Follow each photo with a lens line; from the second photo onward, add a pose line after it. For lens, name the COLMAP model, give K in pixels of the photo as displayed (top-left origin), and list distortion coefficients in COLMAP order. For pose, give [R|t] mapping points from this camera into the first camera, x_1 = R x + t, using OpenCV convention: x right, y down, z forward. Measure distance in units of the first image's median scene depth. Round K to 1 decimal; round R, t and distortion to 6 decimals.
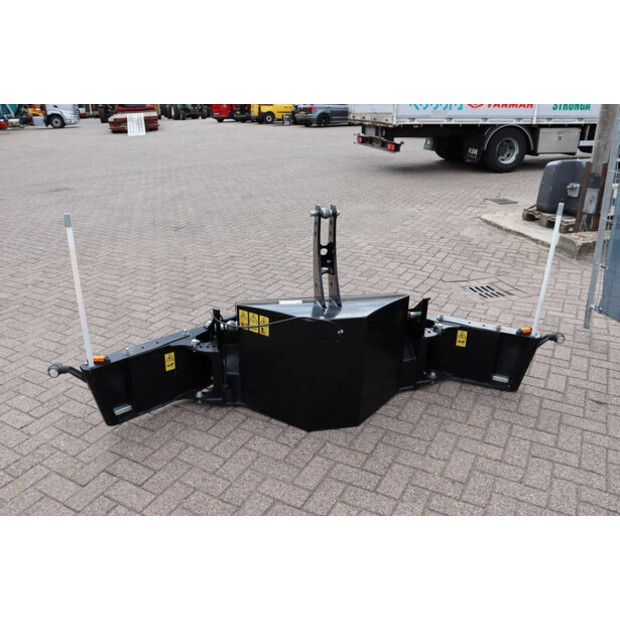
lens RADIAL K [[506.1, 0, 310.0], [0, 506.1, 310.0], [0, 0, 1]] dist [-0.175631, 0.157215]
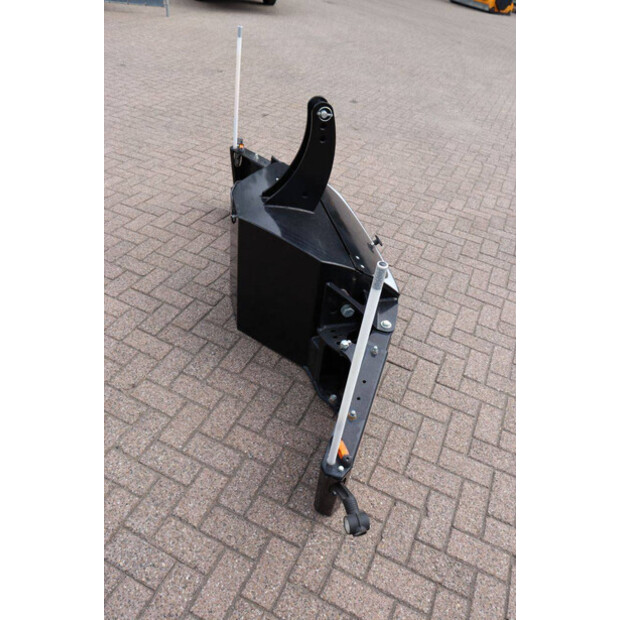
lens RADIAL K [[506.1, 0, 310.0], [0, 506.1, 310.0], [0, 0, 1]] dist [-0.175631, 0.157215]
pose [[0.067897, 0.635354, -0.769231, 0.605737], [-0.497512, 0.689870, 0.525891, -0.268875], [0.864796, 0.346995, 0.362936, 0.565735]]
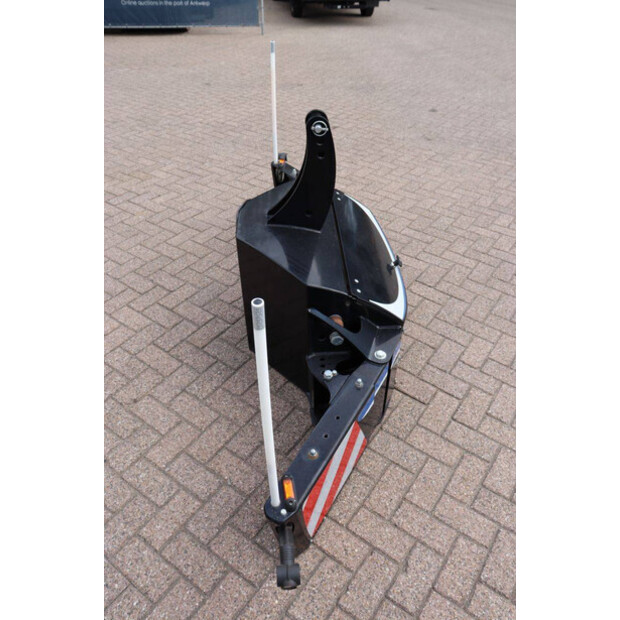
lens RADIAL K [[506.1, 0, 310.0], [0, 506.1, 310.0], [0, 0, 1]] dist [-0.175631, 0.157215]
pose [[-0.119371, 0.619823, -0.775609, 0.567972], [-0.402062, 0.684096, 0.608571, -0.321835], [0.907798, 0.384489, 0.167546, 0.682397]]
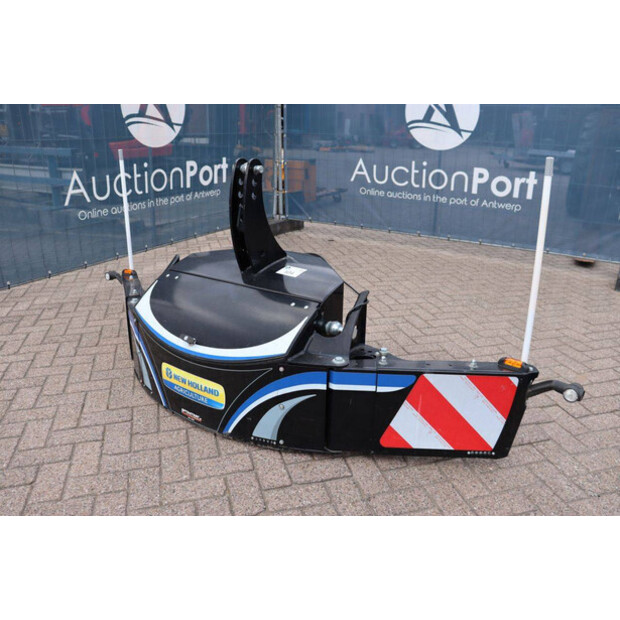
lens RADIAL K [[506.1, 0, 310.0], [0, 506.1, 310.0], [0, 0, 1]] dist [-0.175631, 0.157215]
pose [[-0.701956, -0.243477, 0.669310, -0.473741], [0.269144, 0.779385, 0.565792, -0.318771], [-0.659408, 0.577302, -0.481564, 1.040123]]
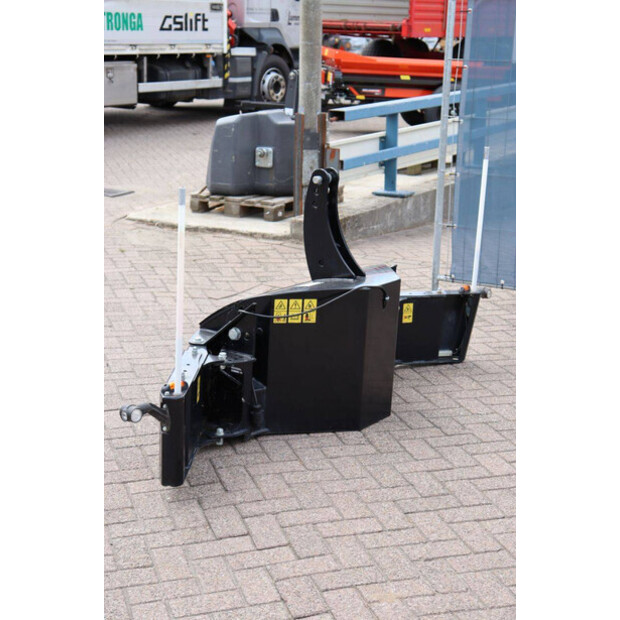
lens RADIAL K [[1169.1, 0, 310.0], [0, 1169.1, 310.0], [0, 0, 1]] dist [0.236243, 0.201370]
pose [[0.699354, -0.153296, 0.698144, -1.031342], [0.255916, 0.965683, -0.044318, 0.082225], [-0.667391, 0.209660, 0.714585, -0.292068]]
